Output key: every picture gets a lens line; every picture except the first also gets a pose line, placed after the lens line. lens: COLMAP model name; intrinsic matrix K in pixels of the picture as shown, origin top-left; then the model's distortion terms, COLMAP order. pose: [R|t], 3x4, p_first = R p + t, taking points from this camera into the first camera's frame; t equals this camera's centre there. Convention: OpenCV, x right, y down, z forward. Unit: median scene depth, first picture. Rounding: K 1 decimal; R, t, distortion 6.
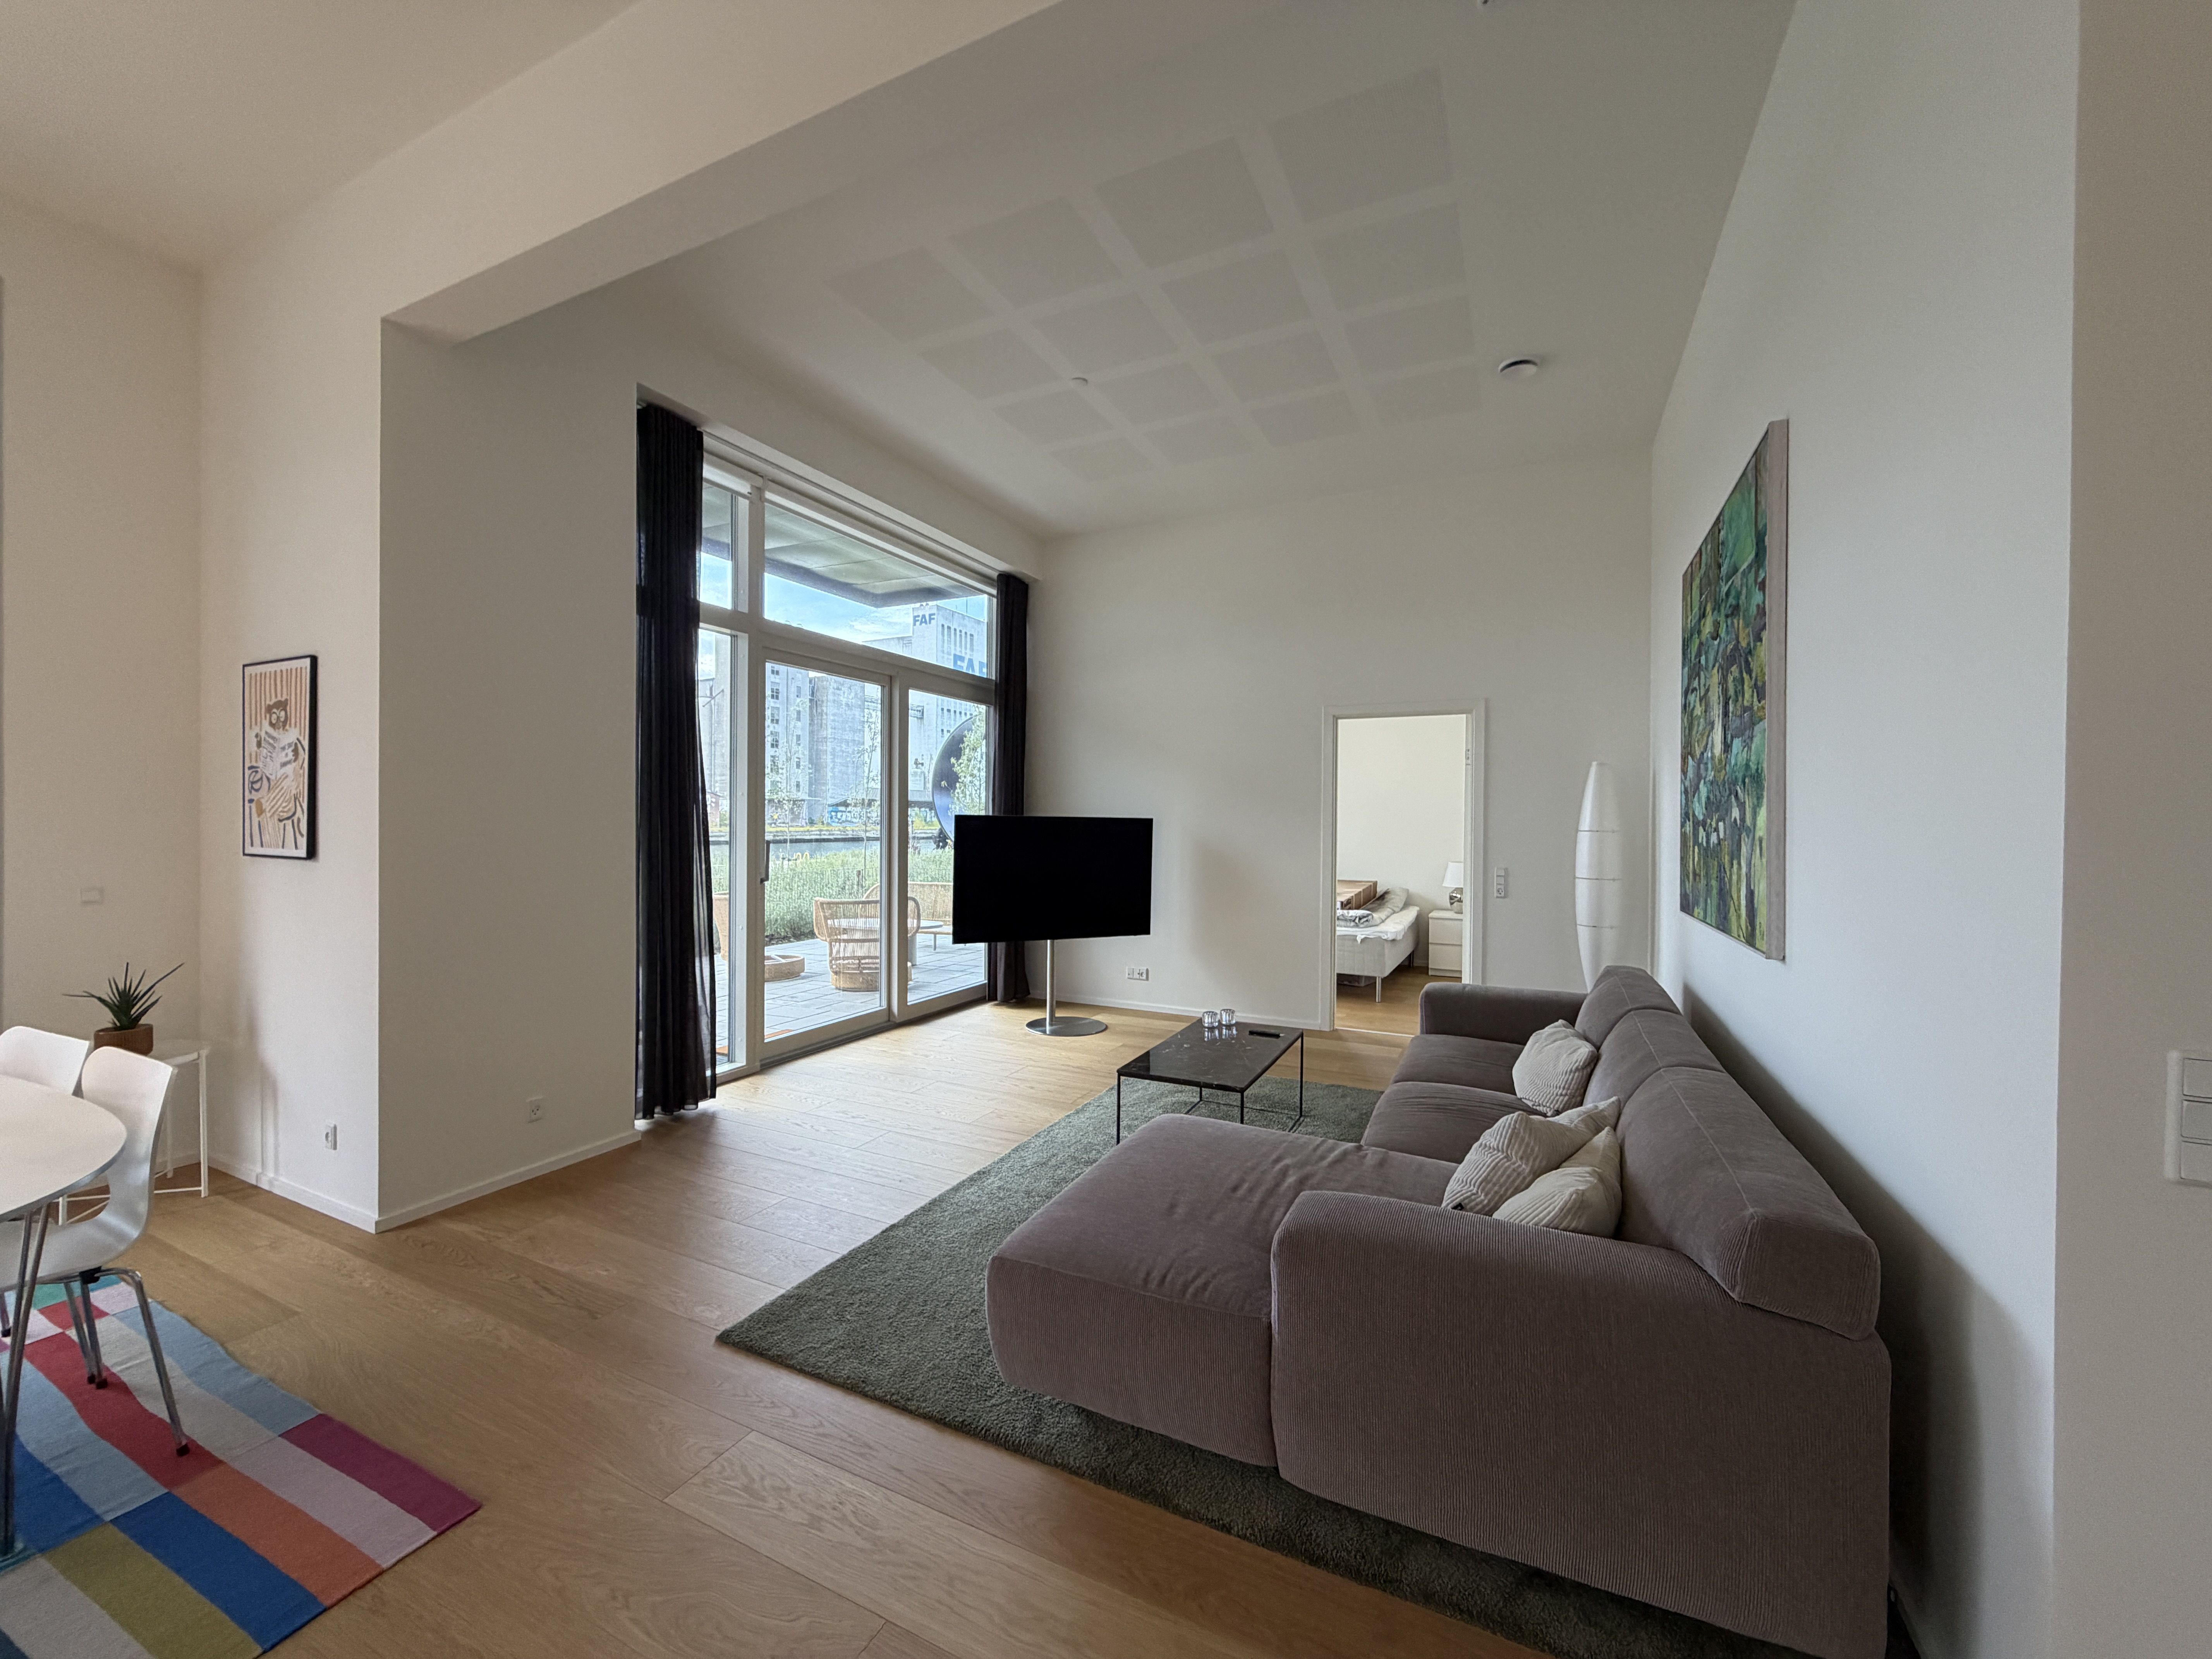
lens RADIAL K [[880.9, 0, 1098.6], [0, 880.9, 825.4], [0, 0, 1]] dist [0.001700, -0.000834]
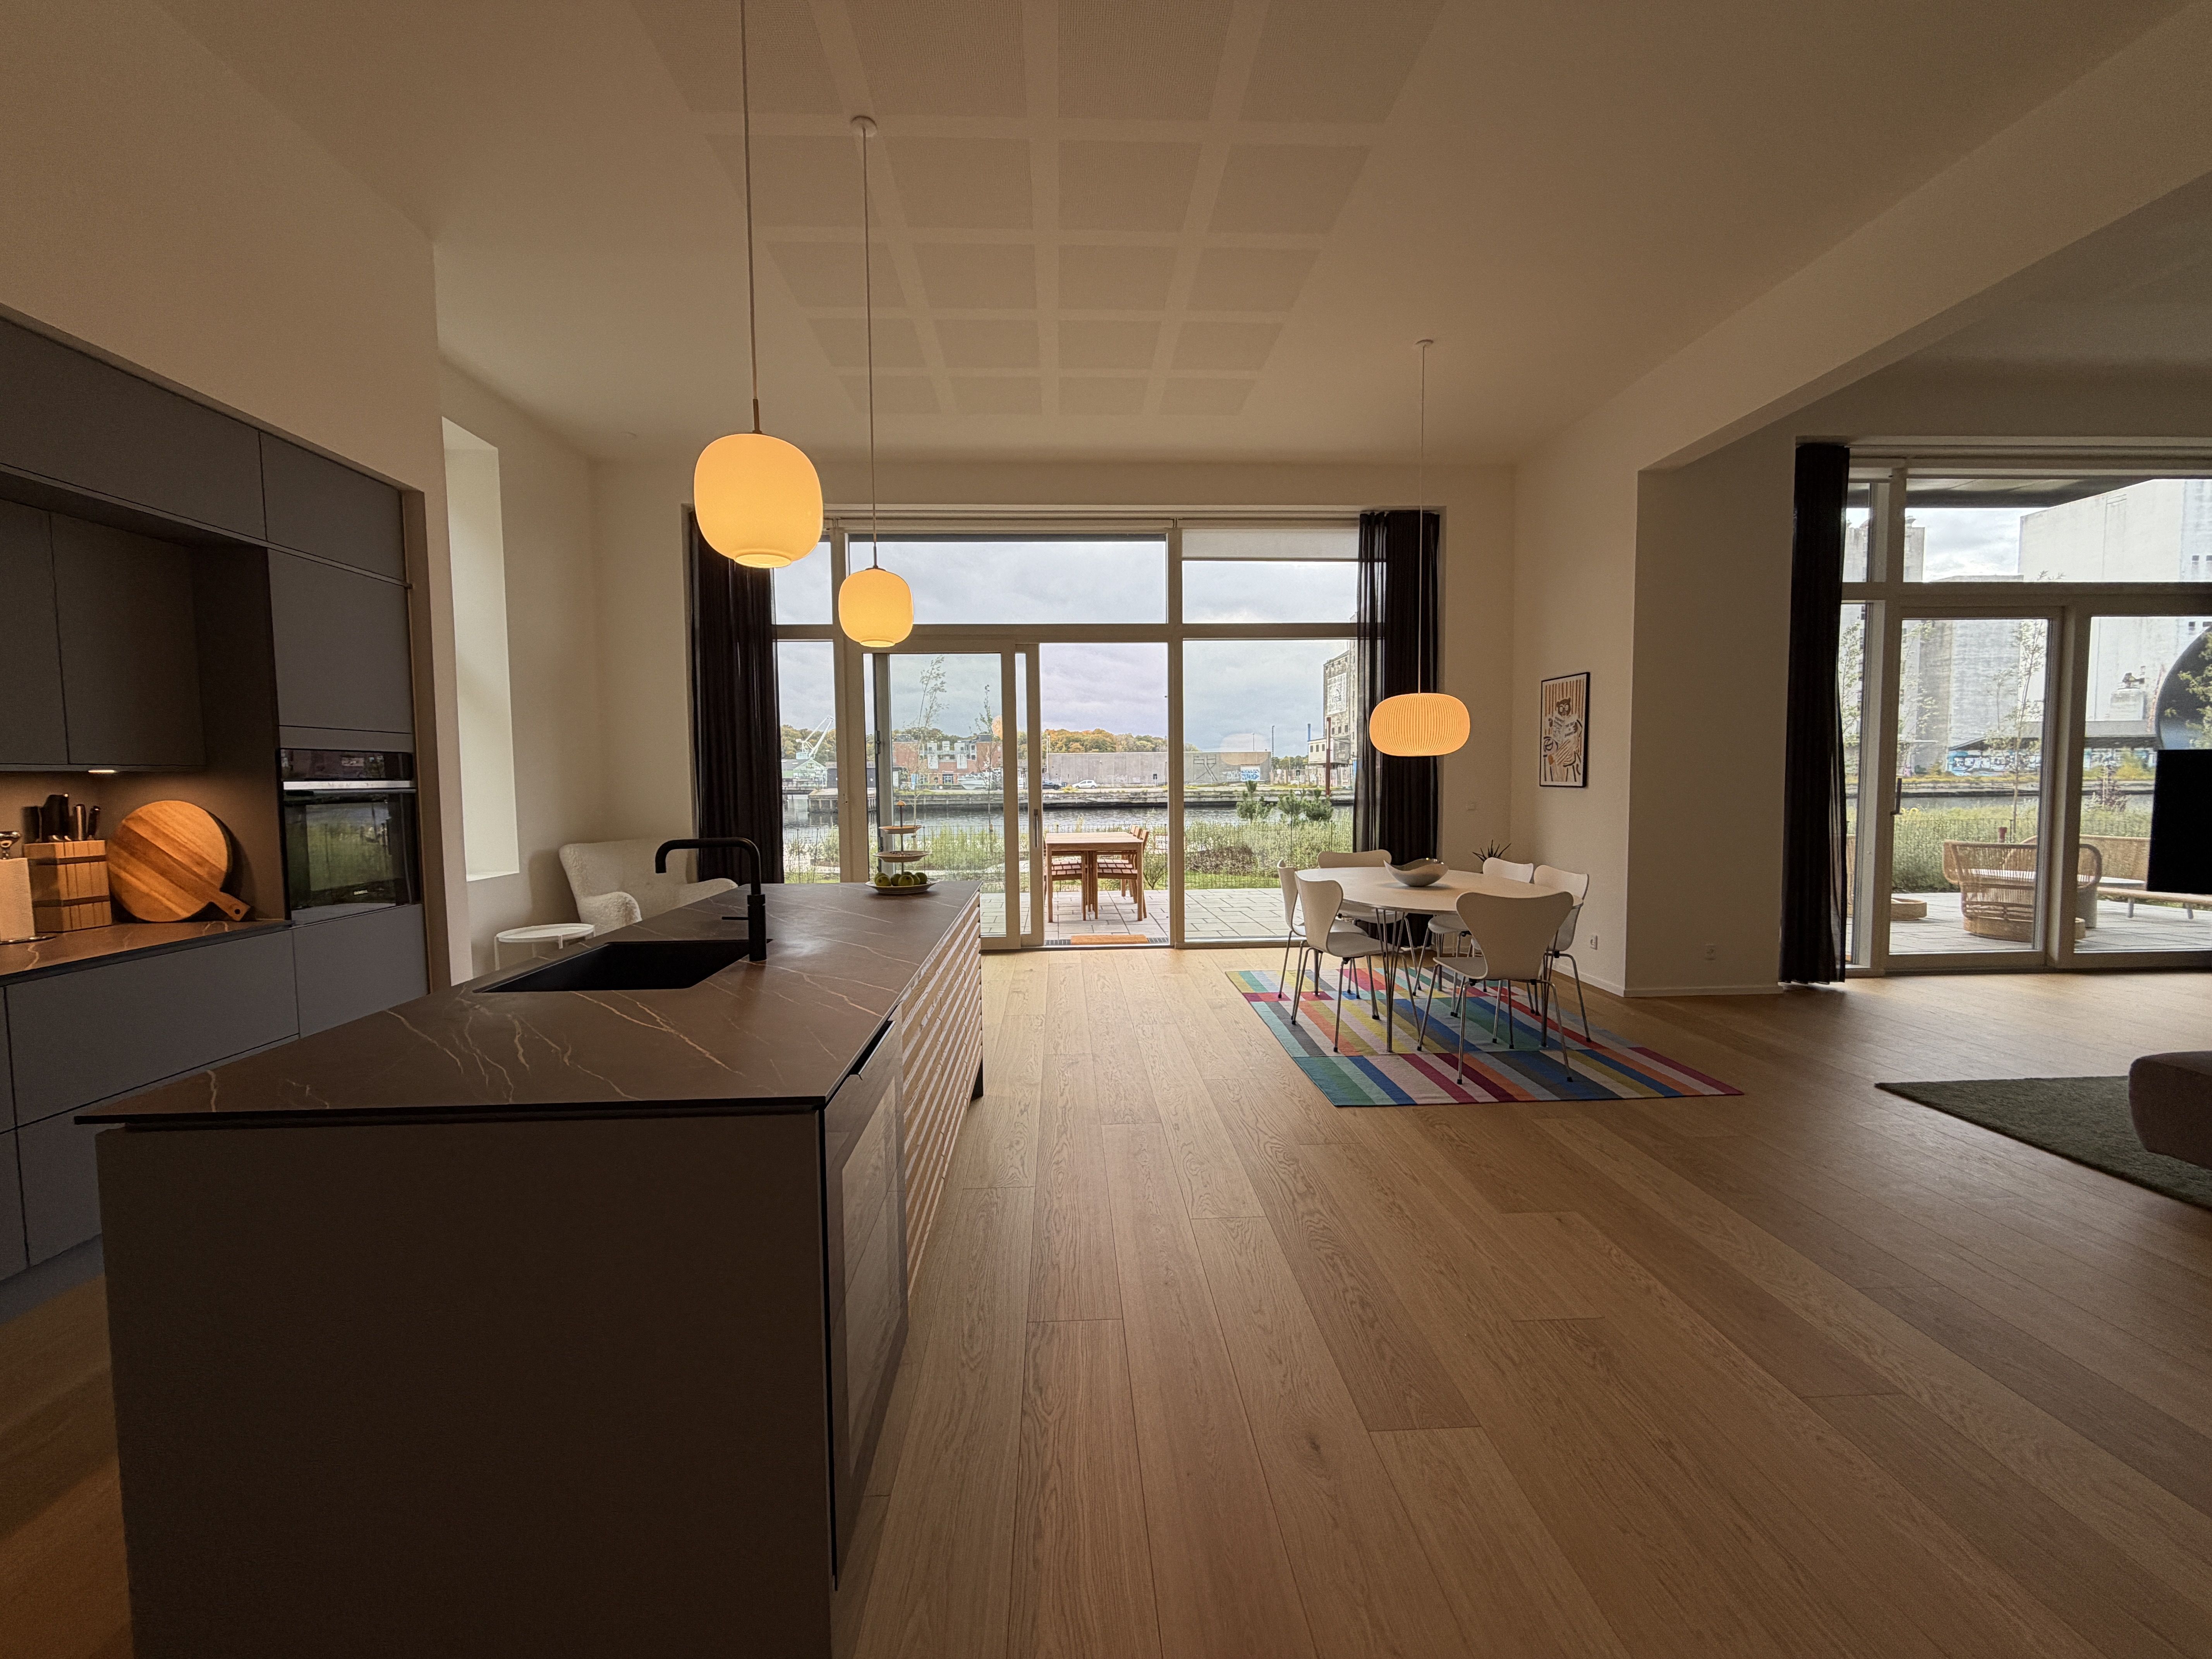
lens RADIAL K [[880.9, 0, 1097.6], [0, 880.9, 828.3], [0, 0, 1]] dist [0.001700, -0.000834]
pose [[0.485843, 0.038286, -0.873207, 0.124463], [0.009673, 0.998743, 0.049172, 0.015762], [0.873992, -0.032337, 0.484863, -0.482170]]
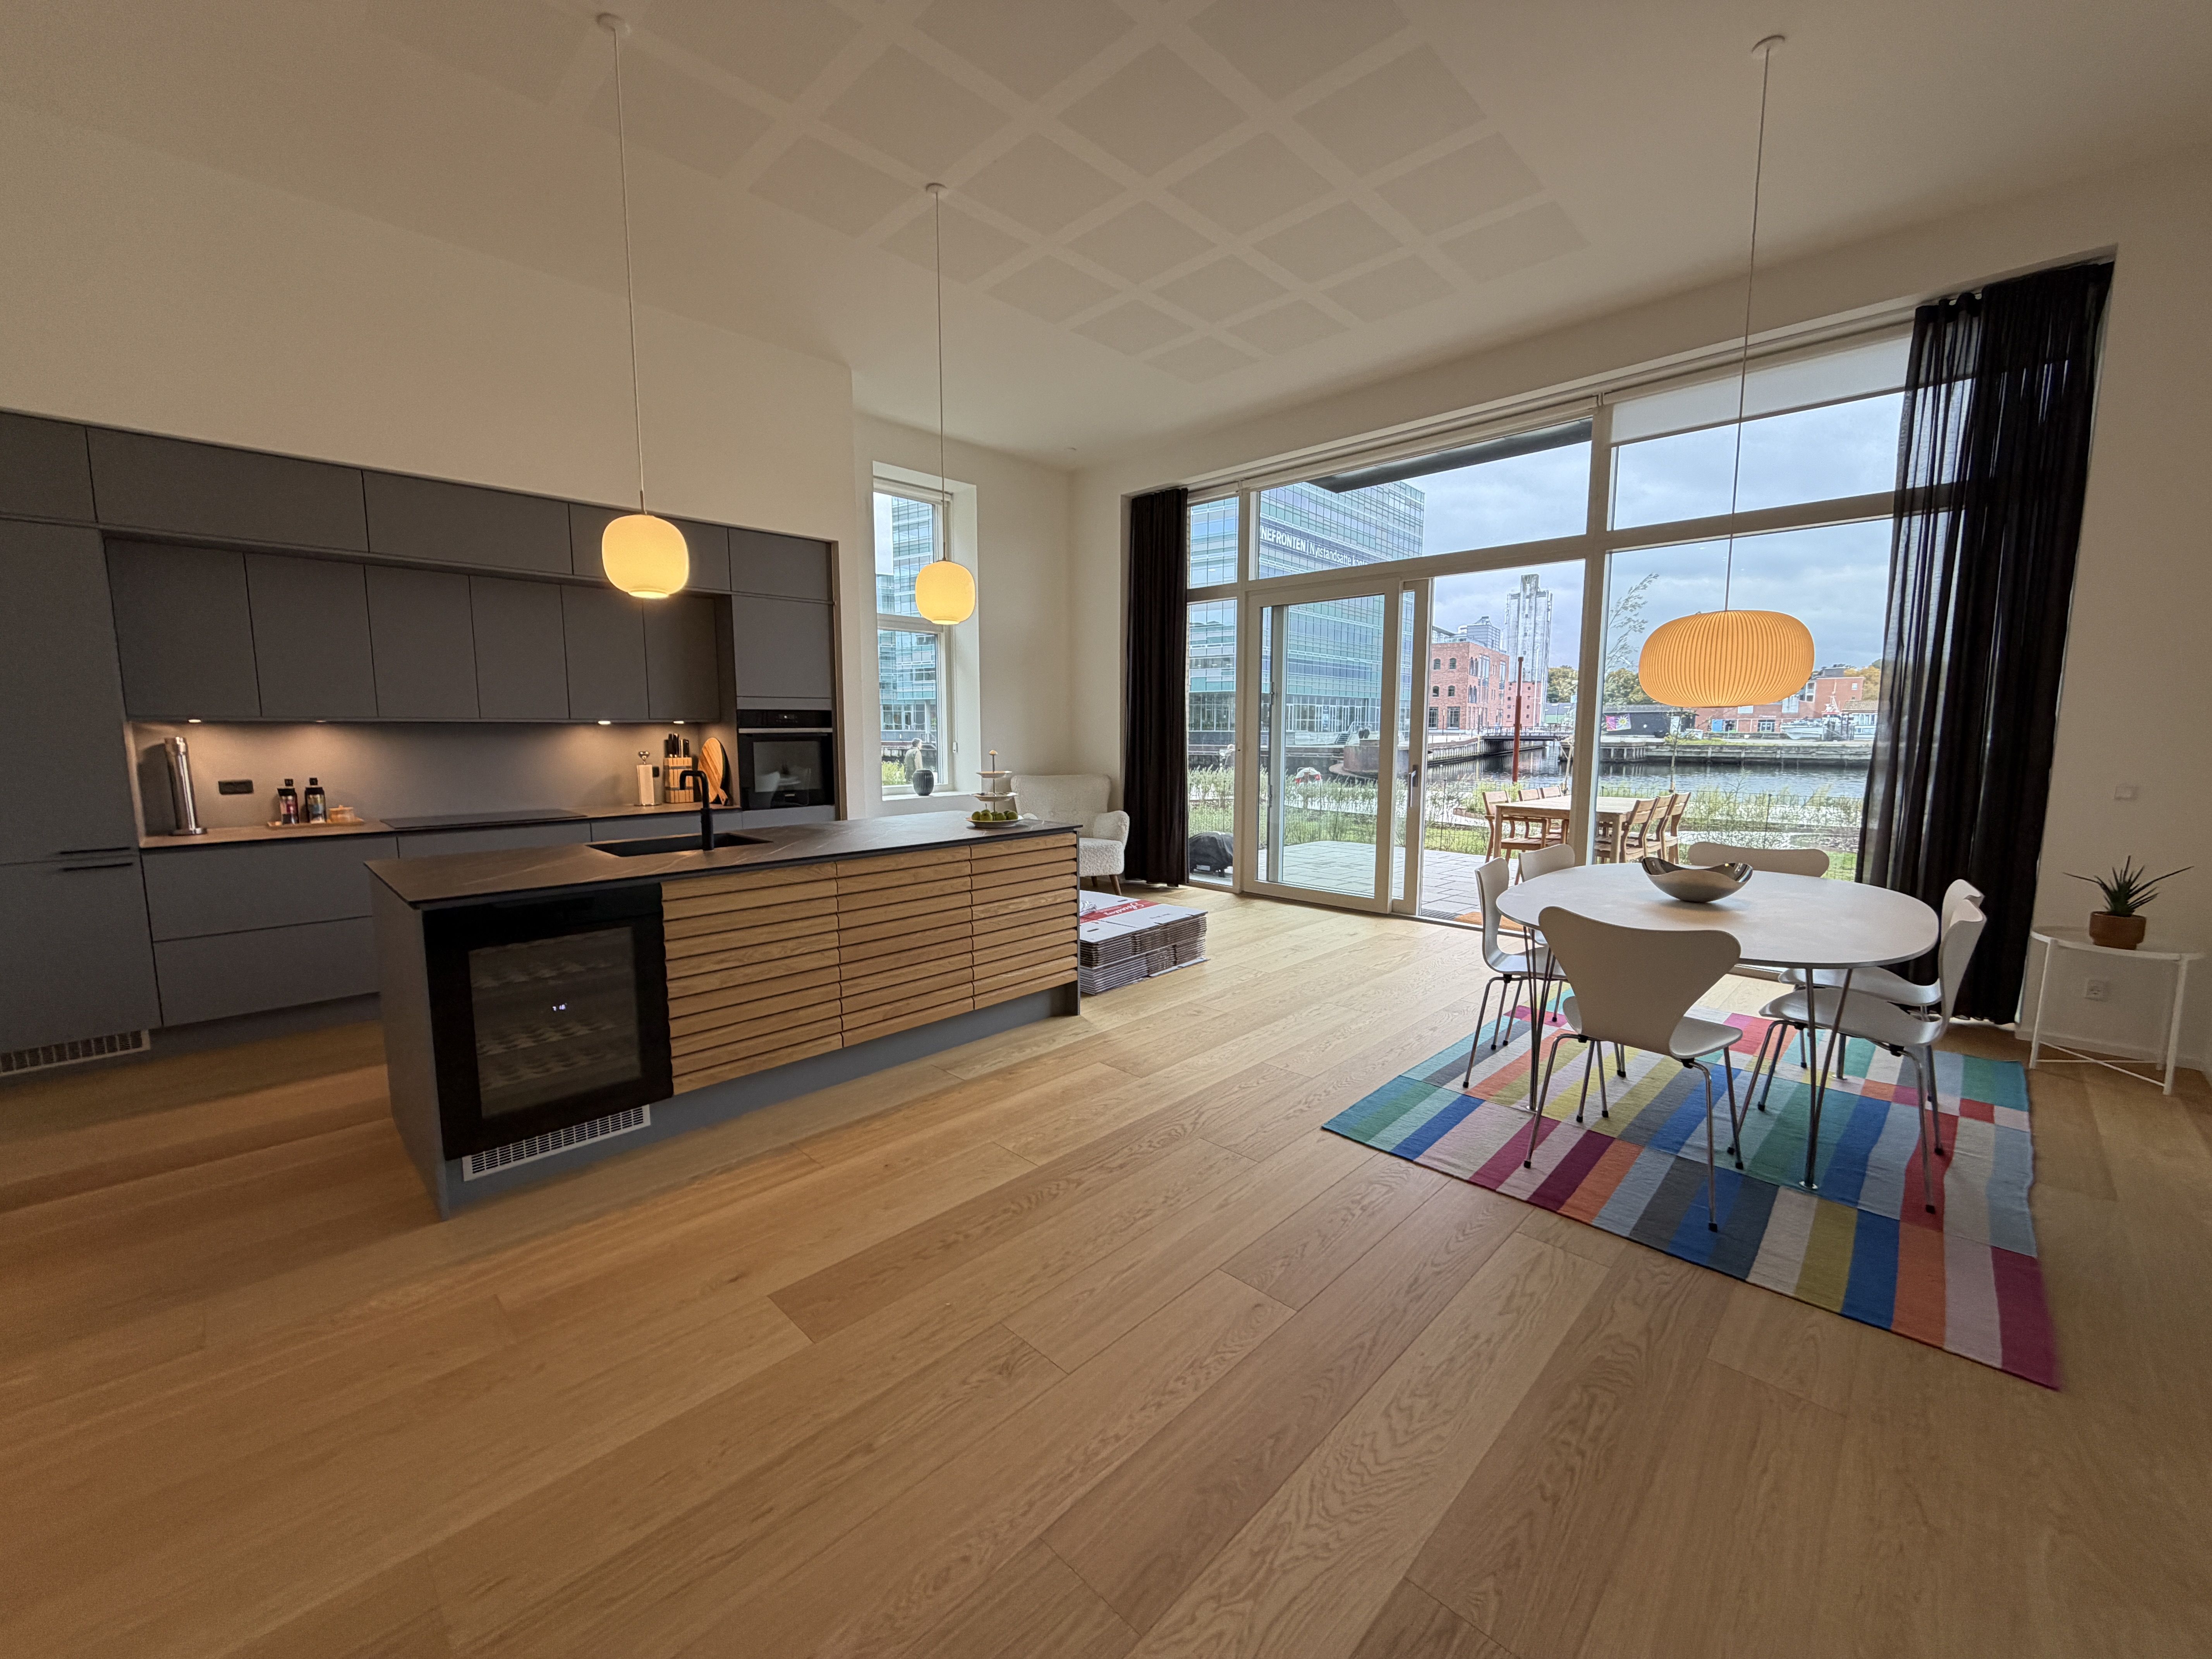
lens RADIAL K [[880.9, 0, 1095.4], [0, 880.9, 825.4], [0, 0, 1]] dist [0.001700, -0.000834]
pose [[-0.314328, 0.099950, -0.944038, 0.207125], [-0.006947, 0.994173, 0.107572, 0.007084], [0.949289, 0.040371, -0.311802, 0.087104]]
